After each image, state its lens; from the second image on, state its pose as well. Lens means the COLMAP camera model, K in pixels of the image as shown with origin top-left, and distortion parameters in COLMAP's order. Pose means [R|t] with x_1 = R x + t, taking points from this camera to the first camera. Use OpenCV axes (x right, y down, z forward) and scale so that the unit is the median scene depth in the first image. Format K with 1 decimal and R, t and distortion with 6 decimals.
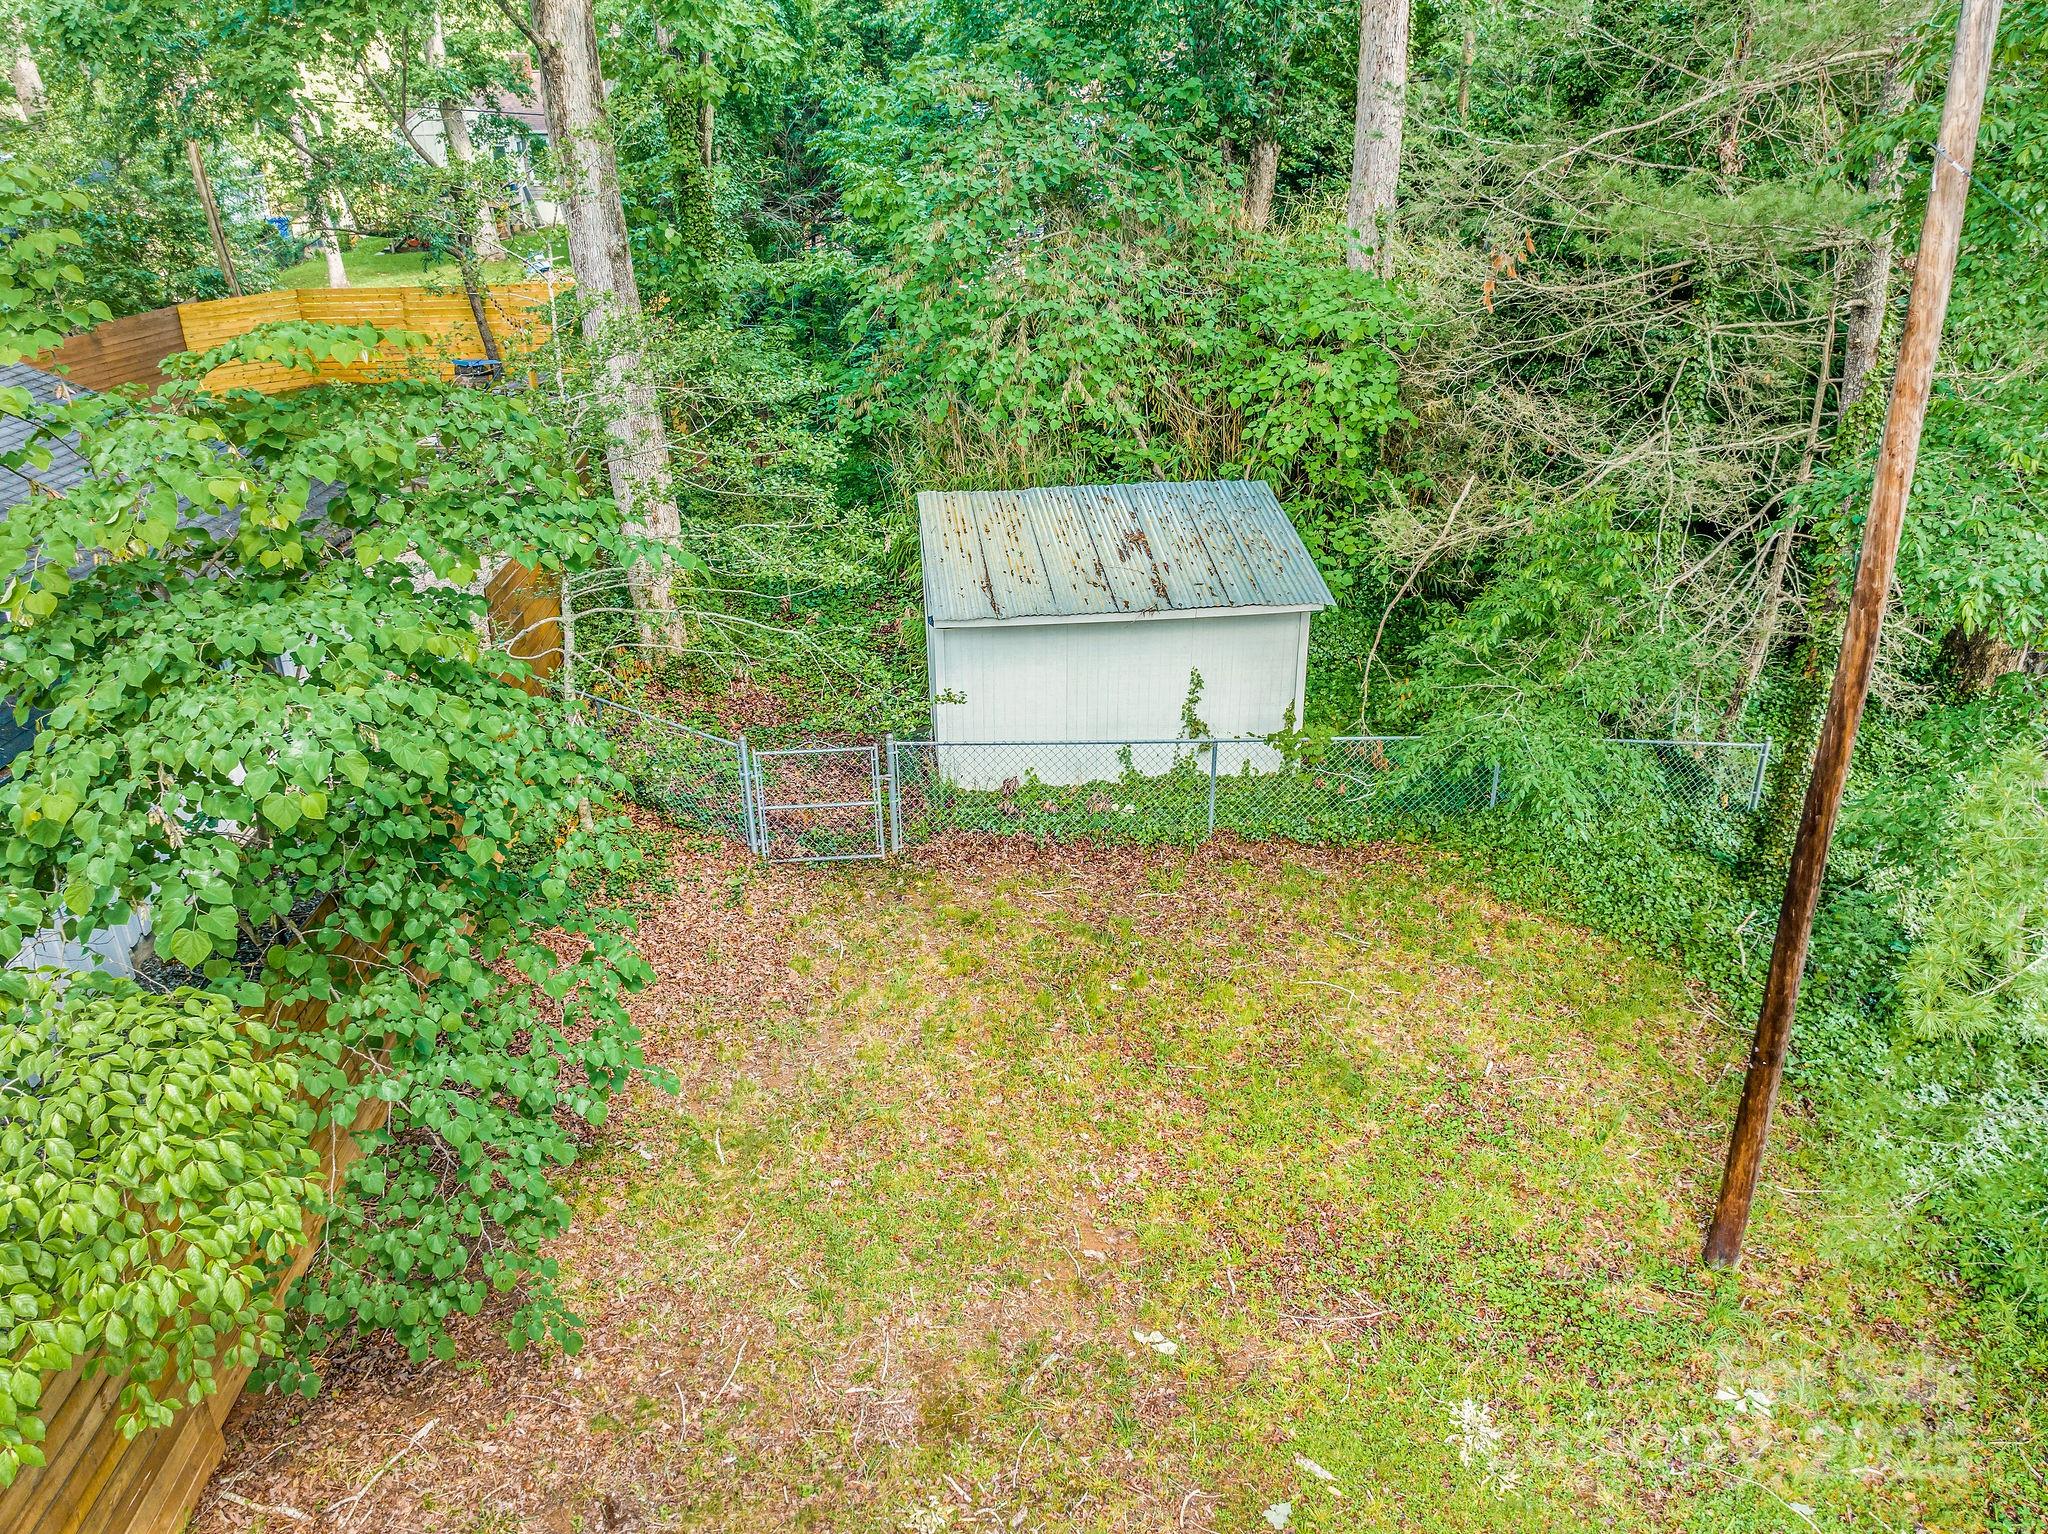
lens RADIAL K [[1513.2, 0, 1059.0], [0, 1513.2, 769.0], [0, 0, 1]] dist [-0.013714, -0.039430]
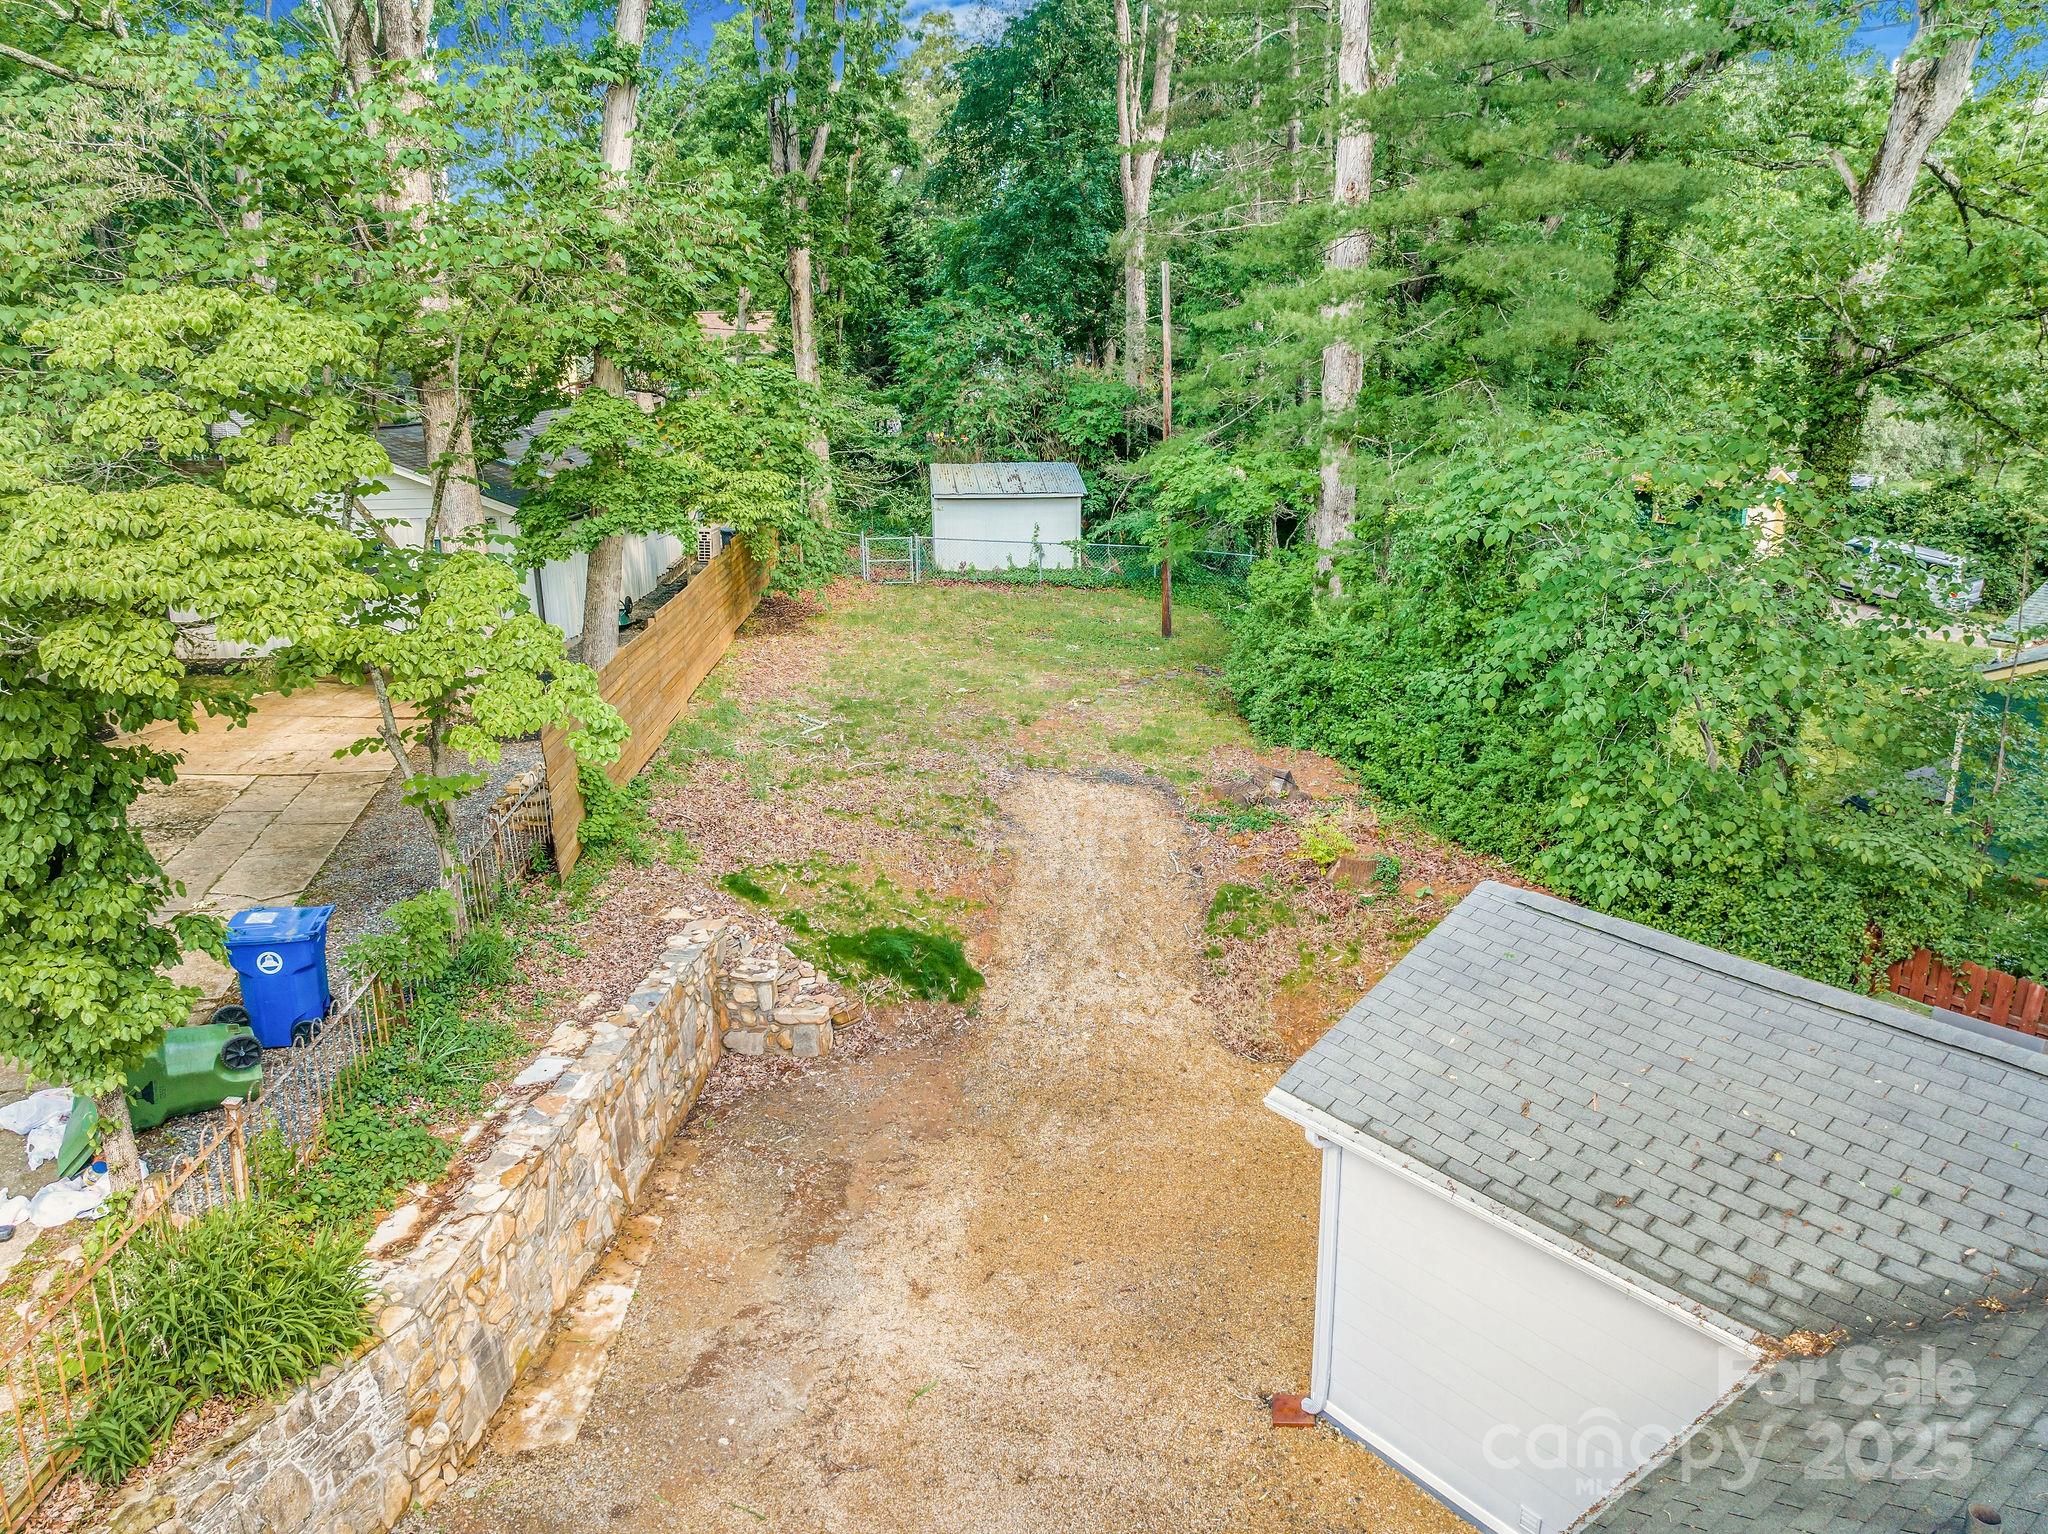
lens RADIAL K [[1513.2, 0, 1059.0], [0, 1513.2, 769.0], [0, 0, 1]] dist [-0.013714, -0.039430]
pose [[0.999840, -0.005305, -0.017061, 0.161247], [0.002312, 0.985285, -0.170907, 0.738685], [0.017717, 0.170840, 0.985139, -1.350280]]
